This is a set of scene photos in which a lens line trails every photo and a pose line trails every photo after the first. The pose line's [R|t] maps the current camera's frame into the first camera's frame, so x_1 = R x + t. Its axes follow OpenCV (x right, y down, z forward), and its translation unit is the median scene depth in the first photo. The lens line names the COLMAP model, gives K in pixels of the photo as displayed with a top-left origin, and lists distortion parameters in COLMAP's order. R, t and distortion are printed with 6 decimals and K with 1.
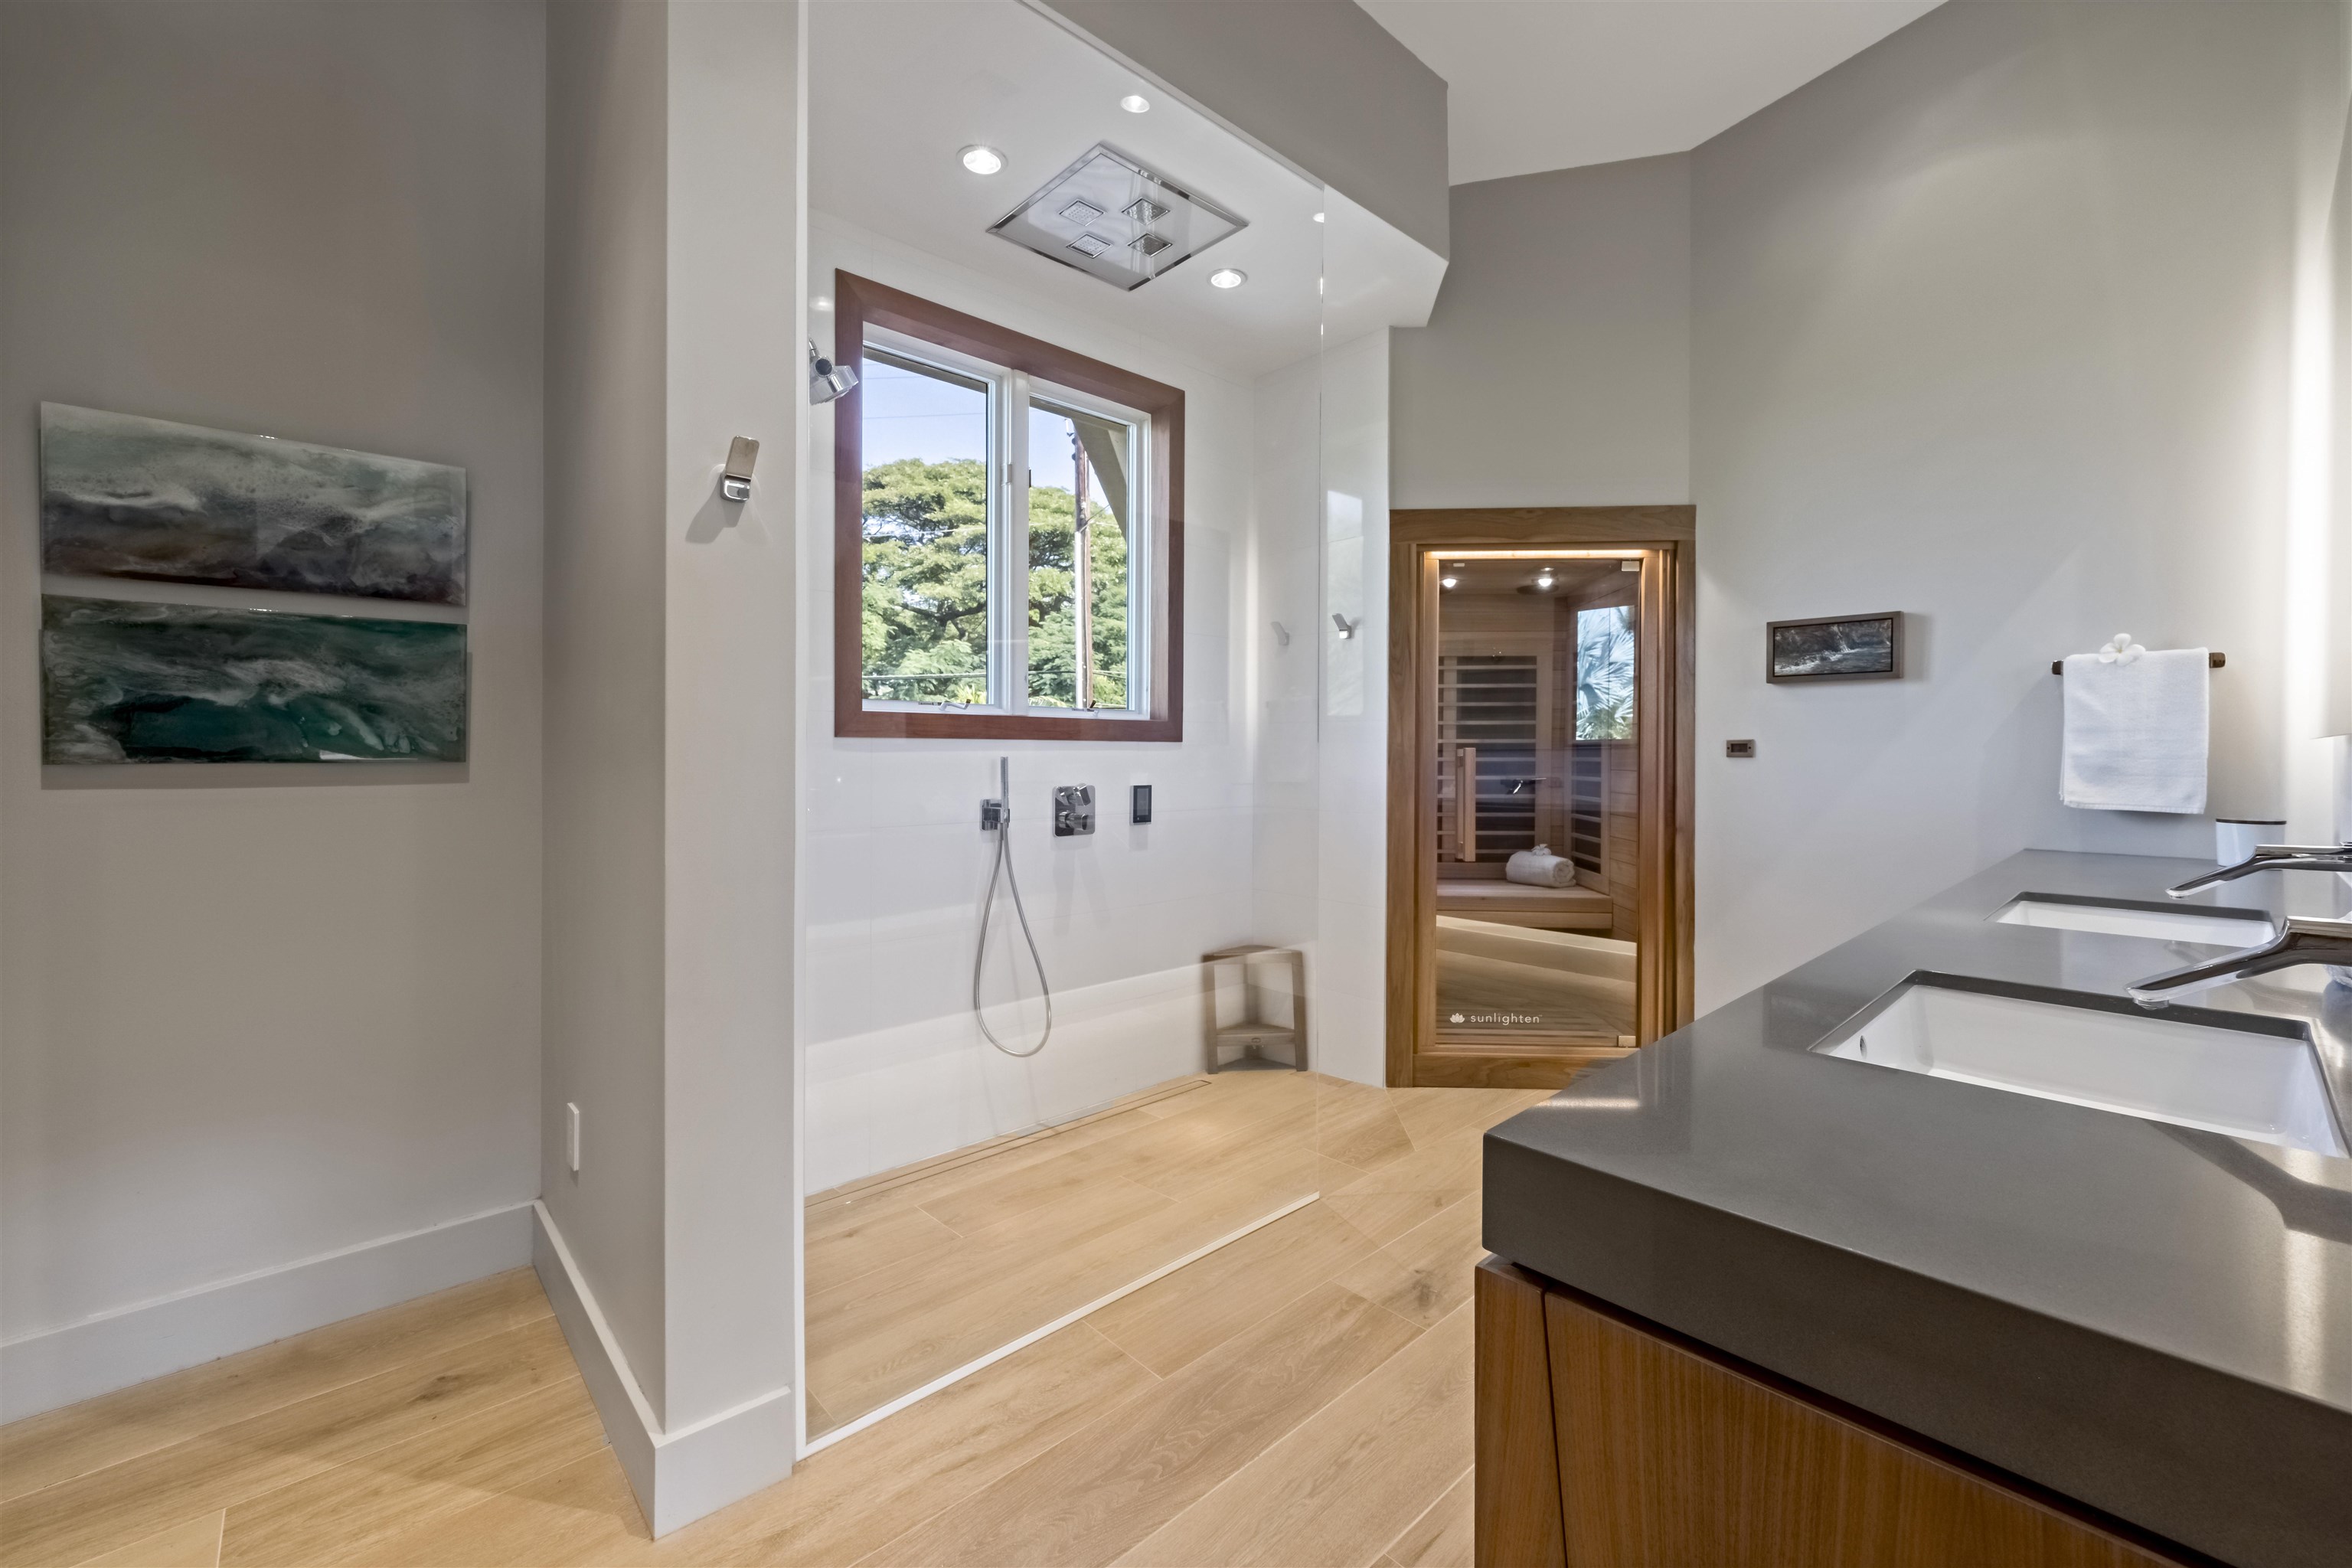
lens RADIAL K [[948.7, 0, 1173.1], [0, 948.7, 751.7], [0, 0, 1]] dist [0.000856, -0.000080]
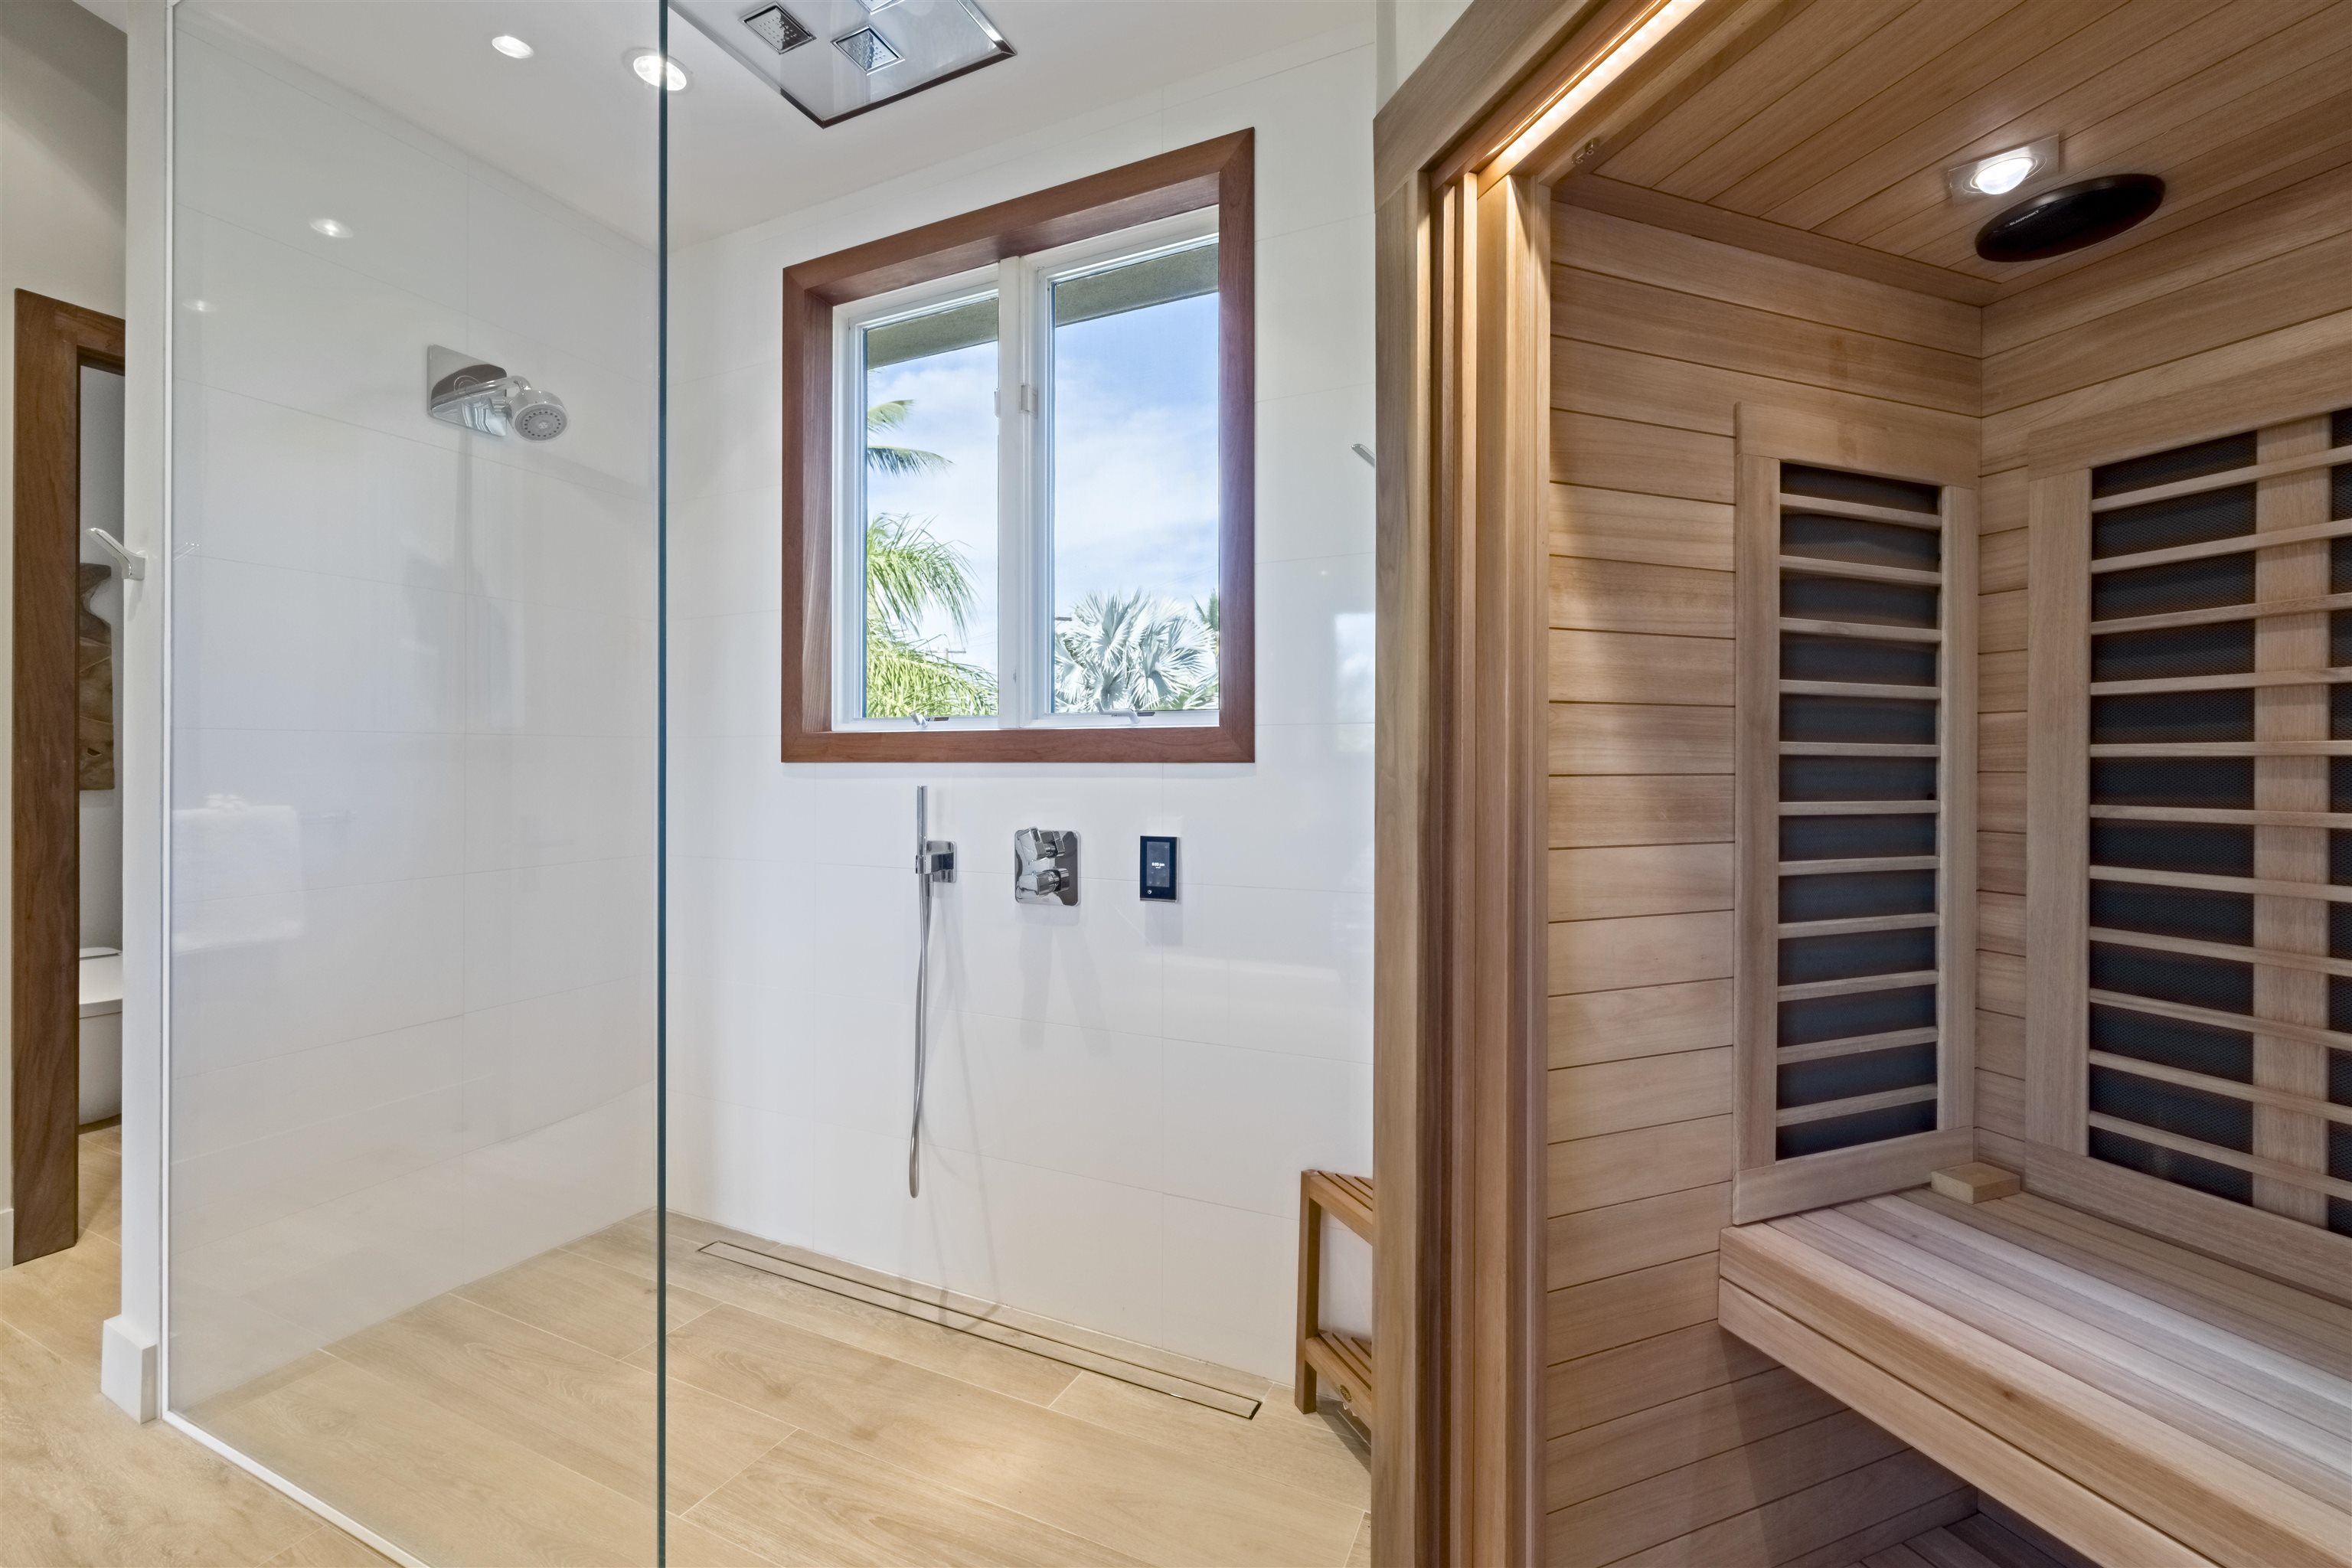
lens RADIAL K [[948.7, 0, 1173.1], [0, 948.7, 751.7], [0, 0, 1]] dist [0.000856, -0.000080]
pose [[0.389525, -0.013134, -0.920922, 0.560161], [0.003230, 0.999912, -0.012895, -0.010523], [0.921010, 0.002048, 0.389533, 0.836420]]
